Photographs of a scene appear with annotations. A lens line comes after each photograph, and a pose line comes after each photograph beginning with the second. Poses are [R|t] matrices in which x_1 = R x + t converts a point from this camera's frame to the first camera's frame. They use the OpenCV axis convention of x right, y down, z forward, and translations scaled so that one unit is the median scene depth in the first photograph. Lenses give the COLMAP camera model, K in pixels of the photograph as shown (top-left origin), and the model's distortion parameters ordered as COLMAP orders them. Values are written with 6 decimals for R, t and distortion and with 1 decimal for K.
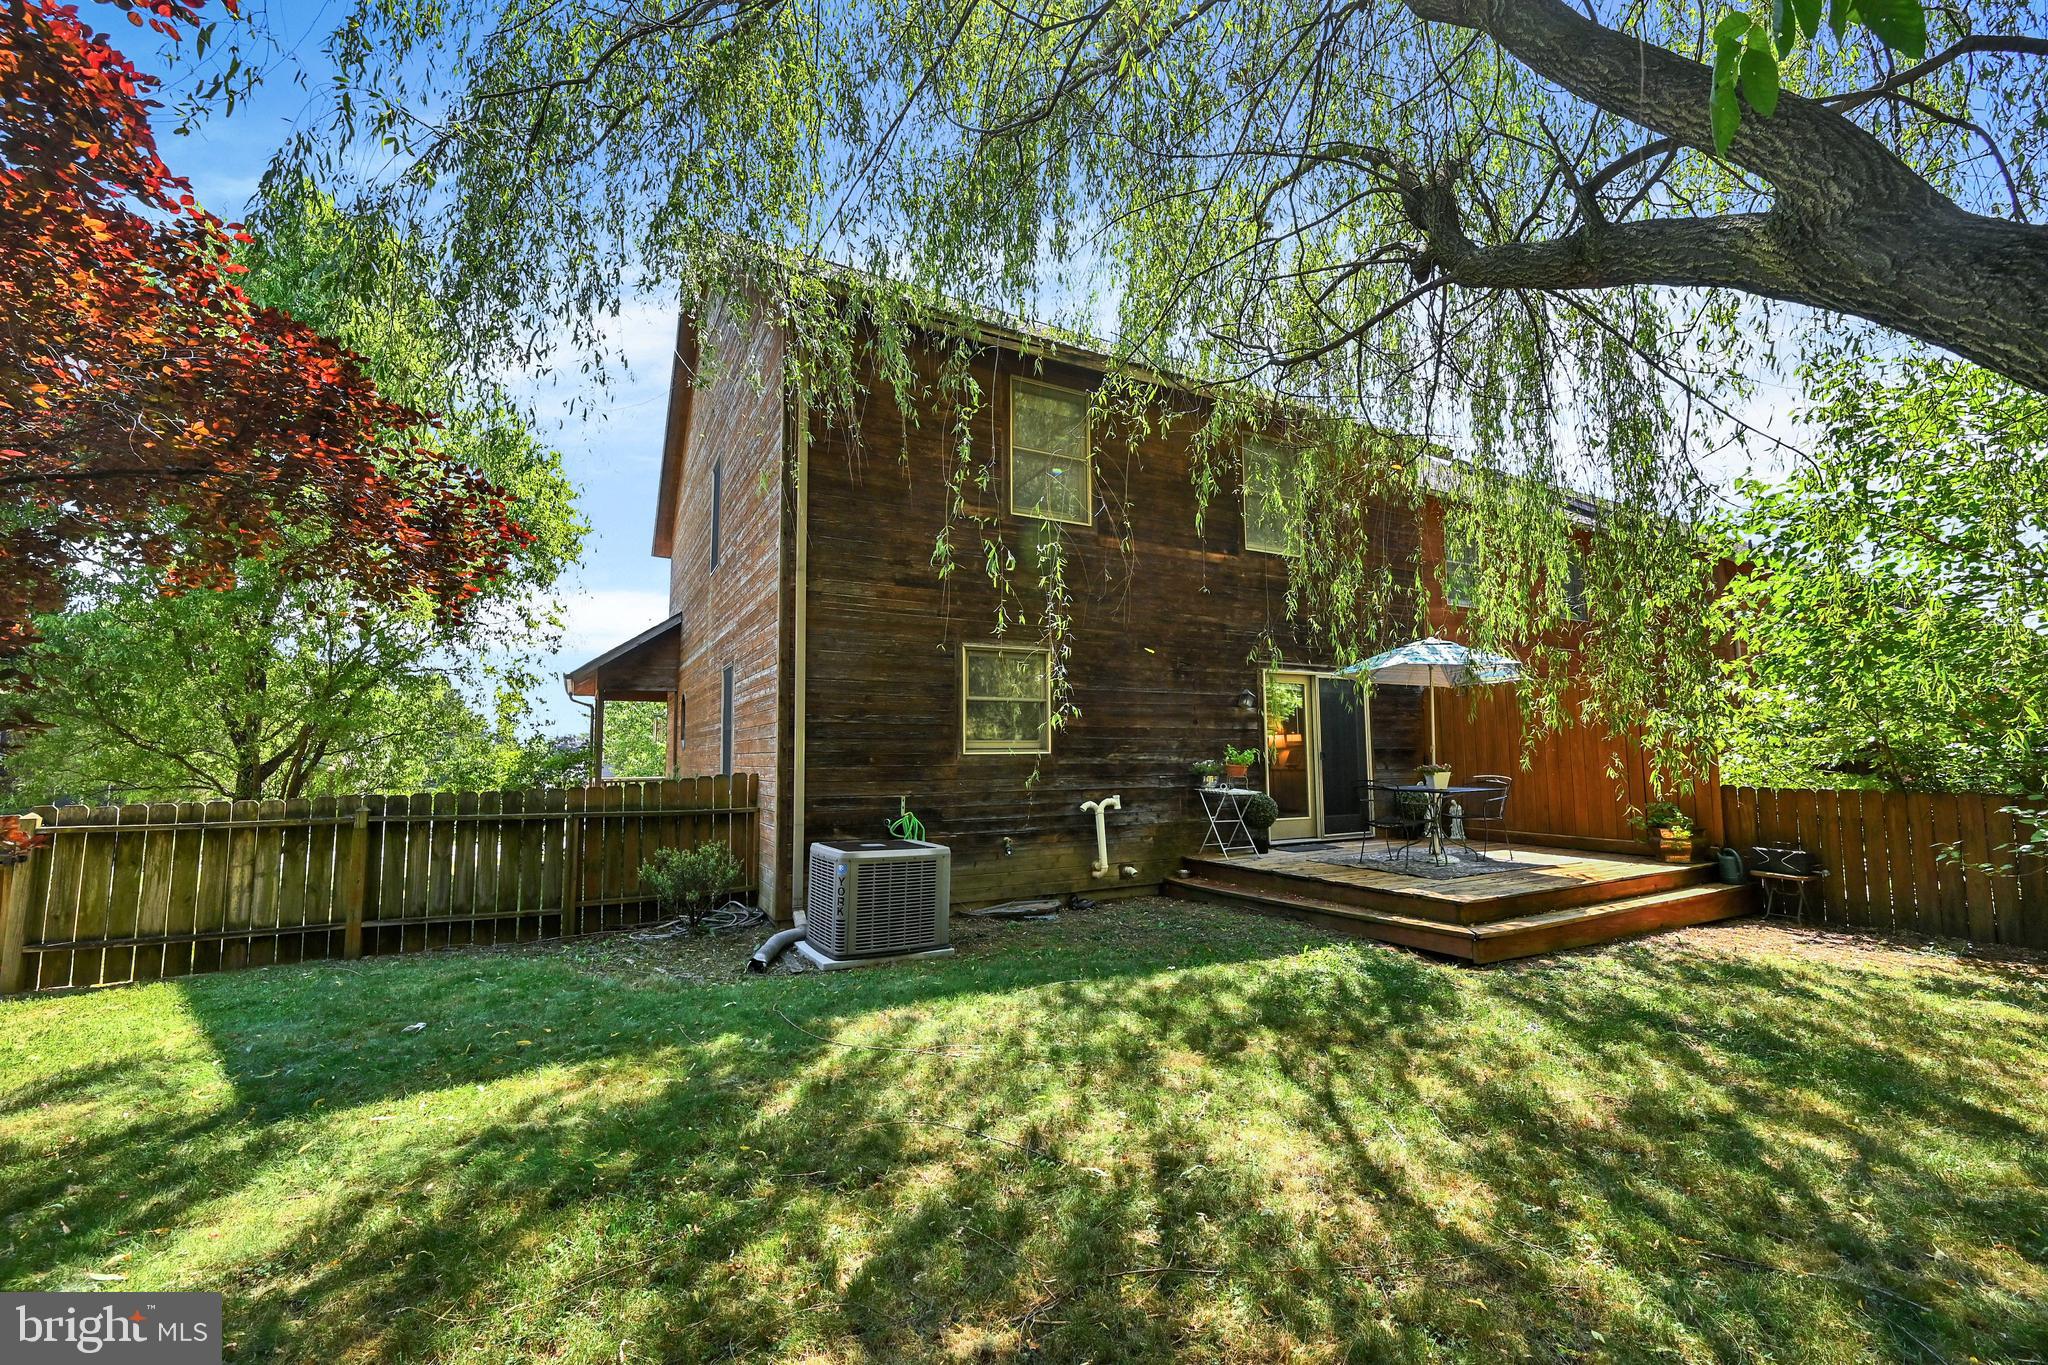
lens RADIAL K [[812.0, 0, 1011.6], [0, 812.0, 685.5], [0, 0, 1]] dist [-0.001155, -0.000081]
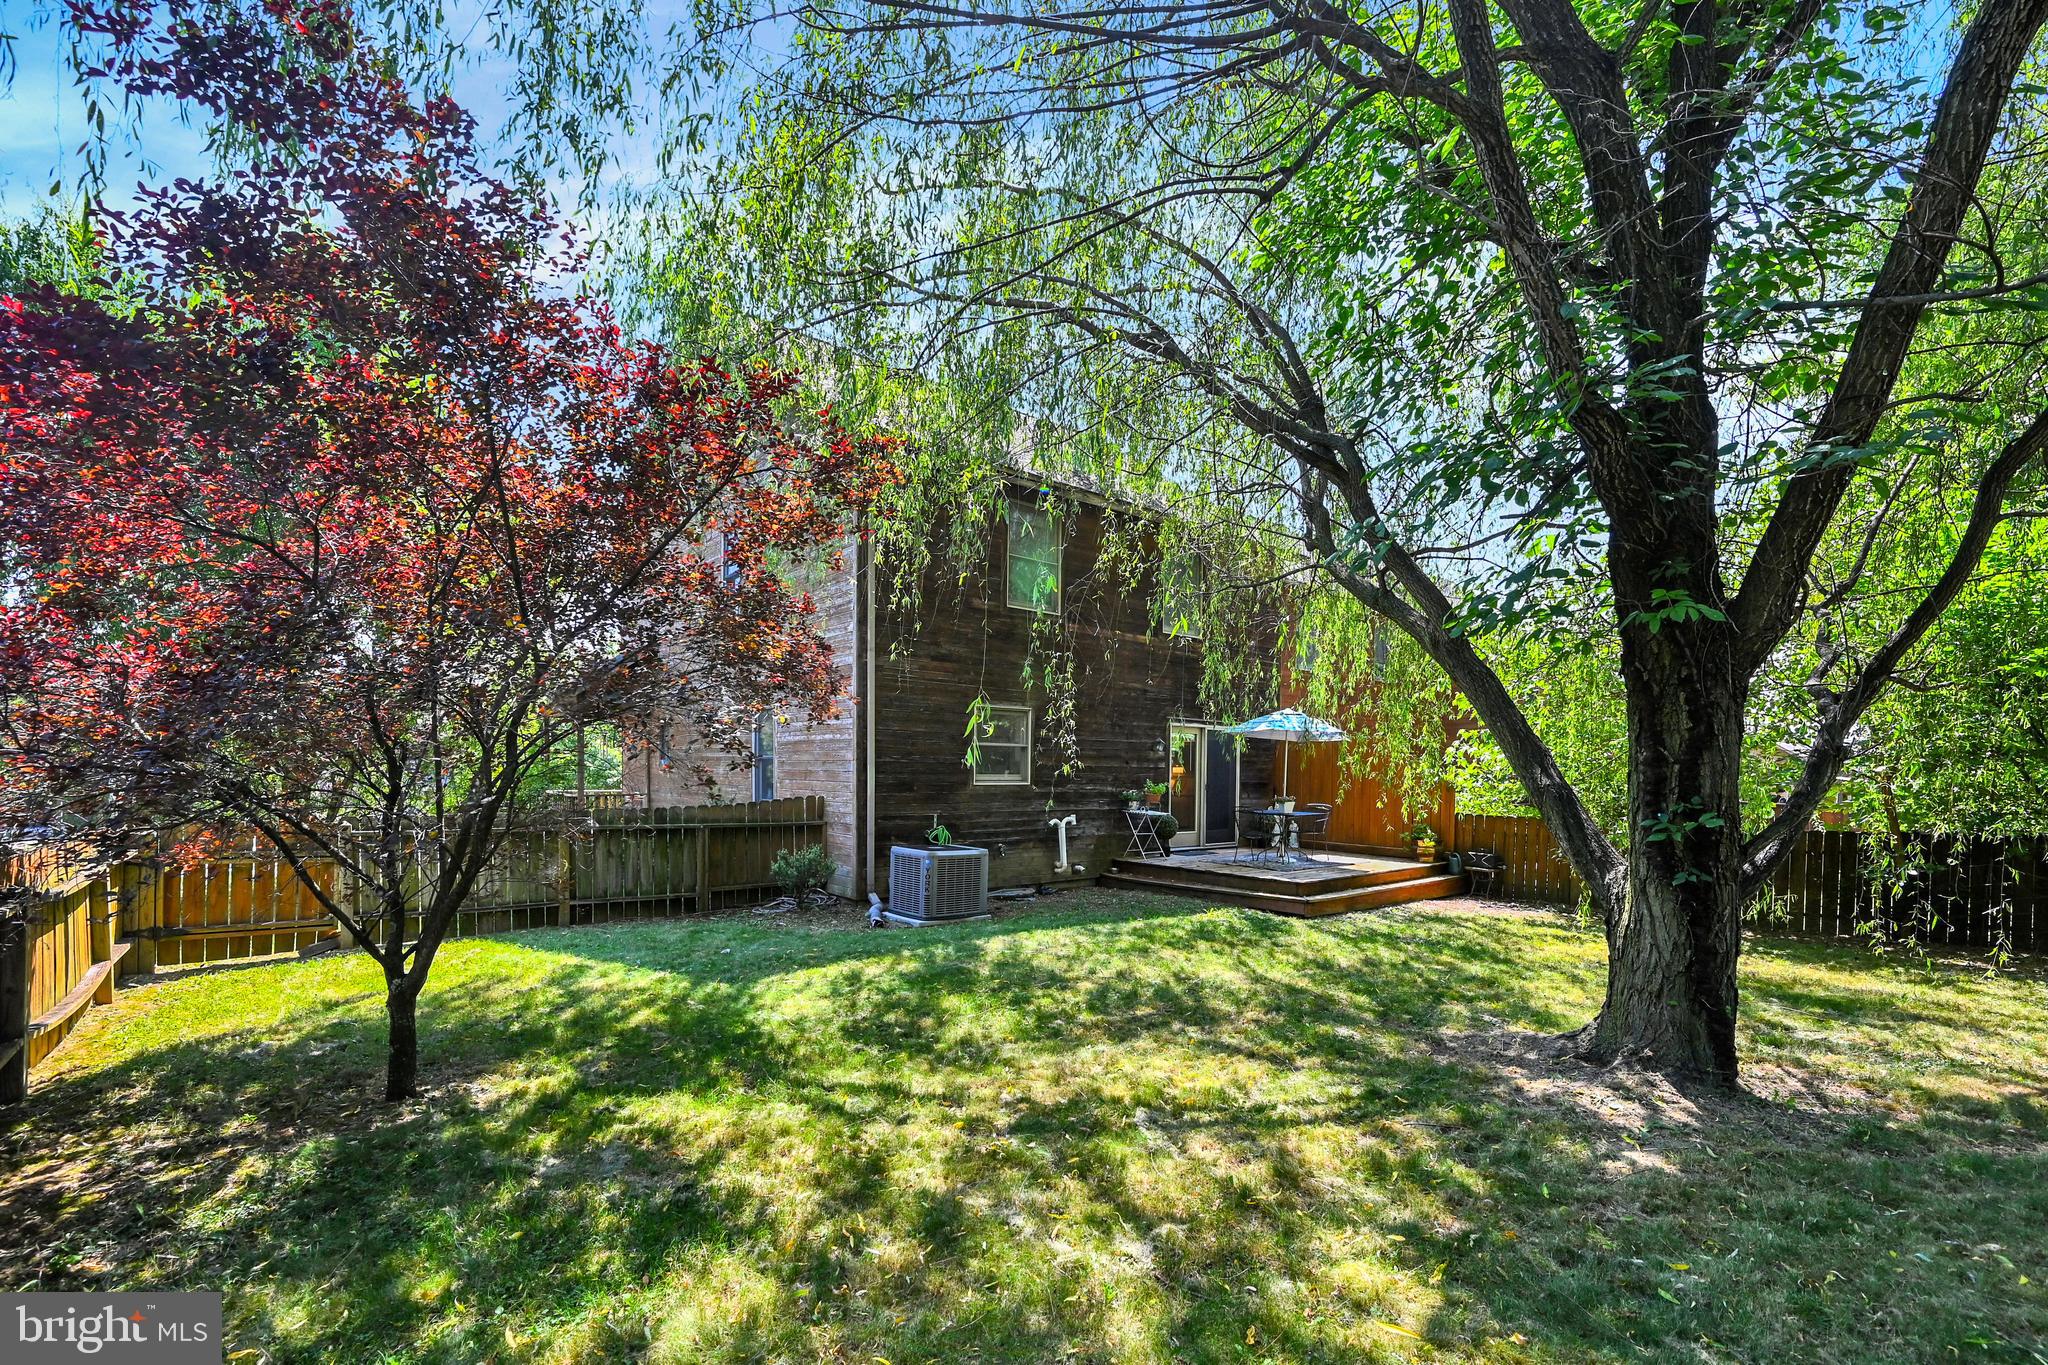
lens RADIAL K [[853.5, 0, 1028.4], [0, 853.5, 766.1], [0, 0, 1]] dist [-0.000268, -0.000006]
pose [[0.979617, 0.022646, 0.199592, -0.245780], [-0.039793, 0.995811, 0.082321, -0.066996], [-0.196892, -0.088586, 0.976415, -0.418055]]
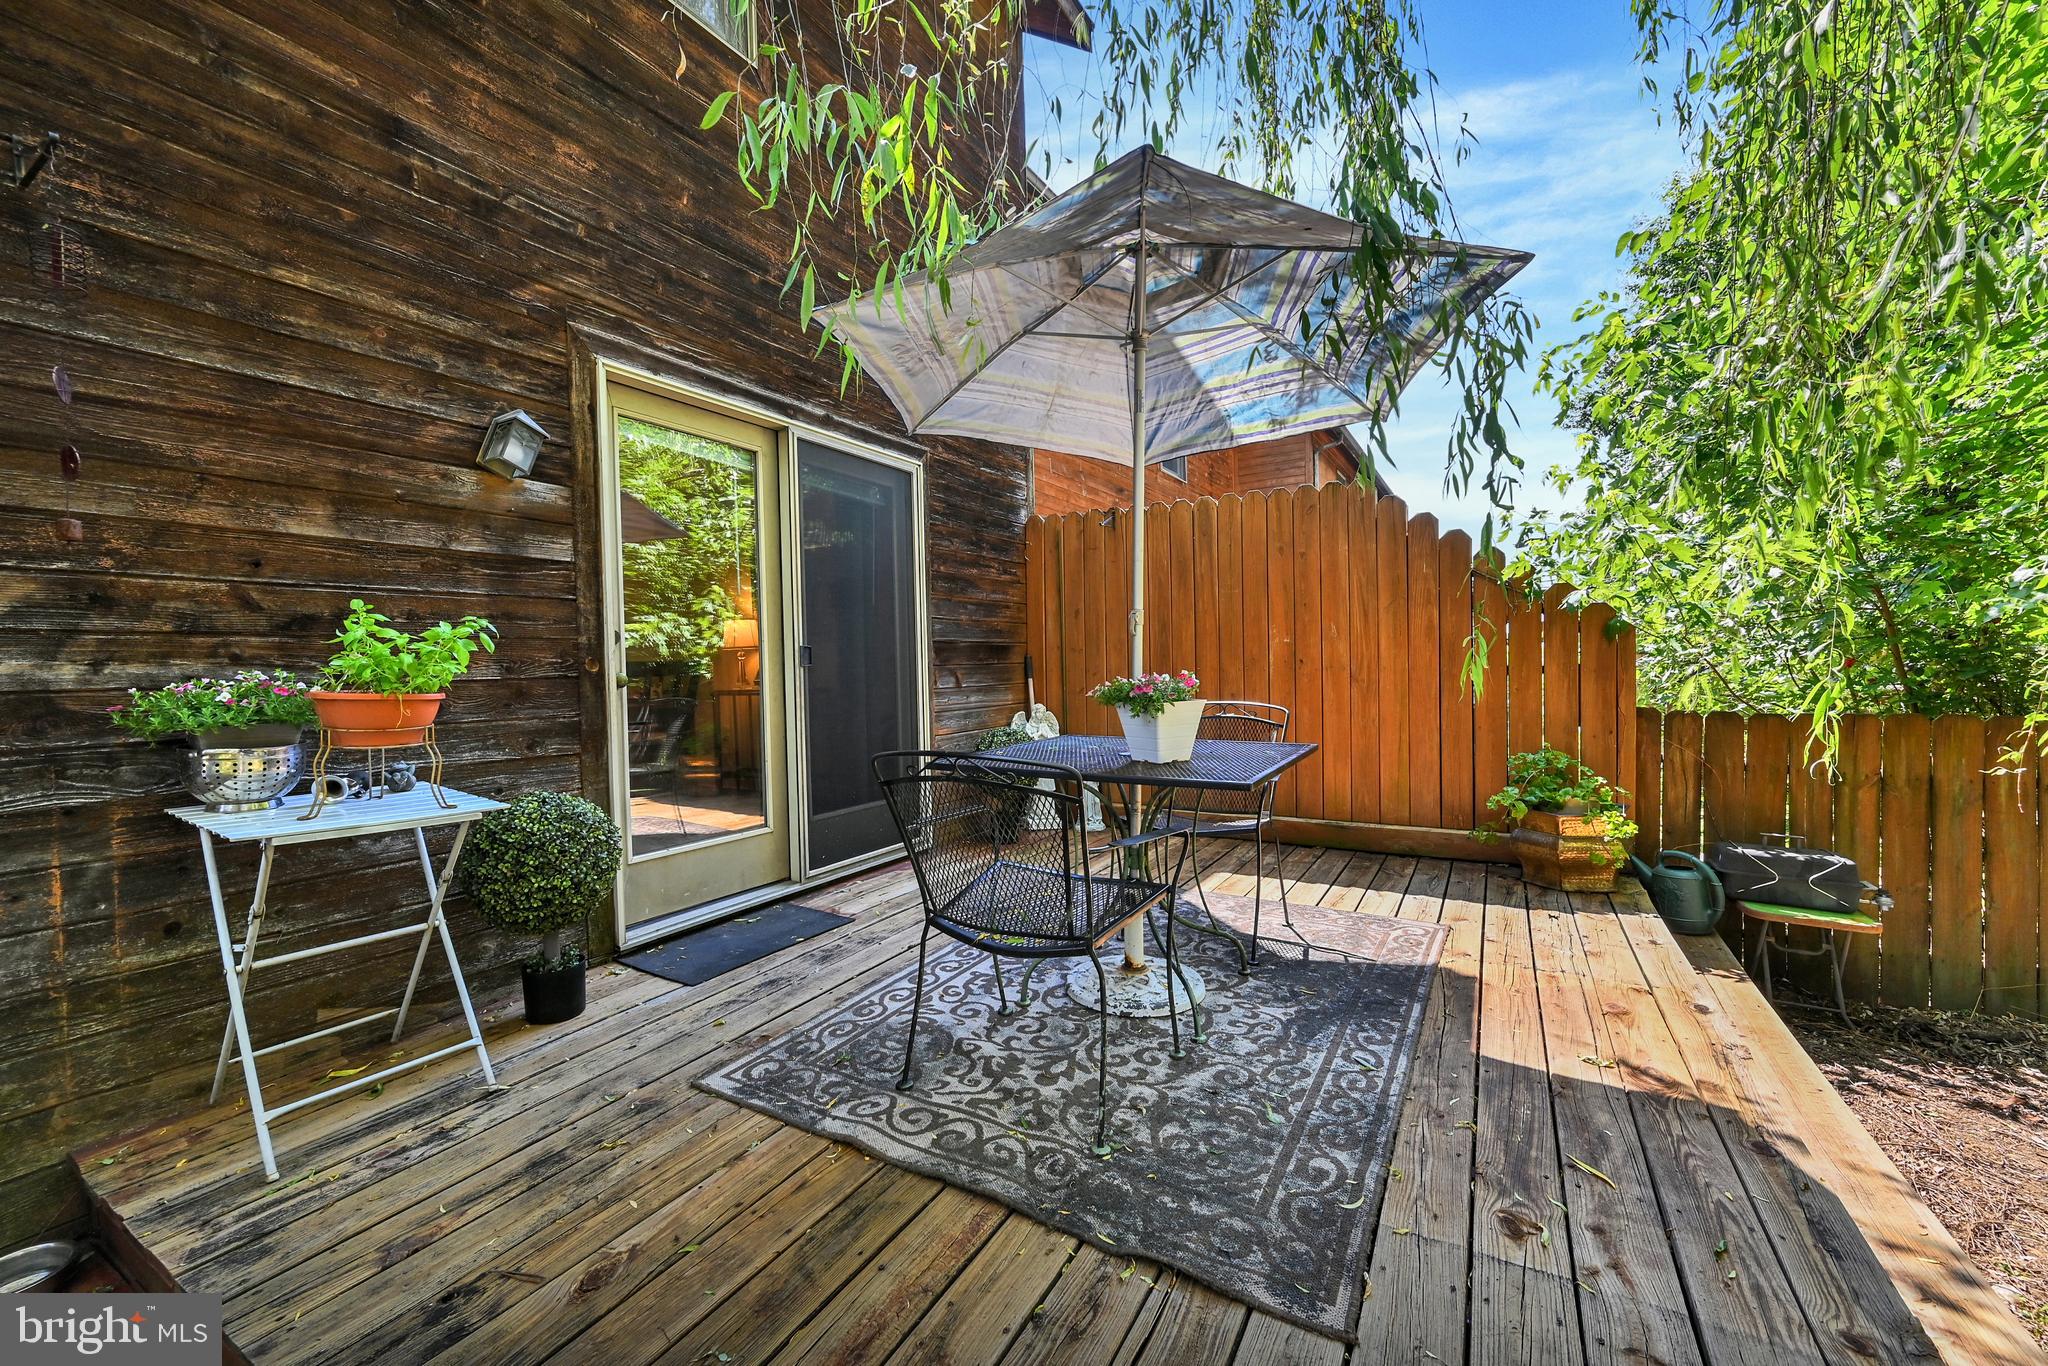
lens RADIAL K [[823.0, 0, 1031.6], [0, 823.0, 681.1], [0, 0, 1]] dist [0.000722, 0.000065]
pose [[0.836579, -0.022900, 0.547368, 0.326995], [-0.032442, 0.995302, 0.091225, 0.074747], [-0.546886, -0.094074, 0.831905, 0.786893]]
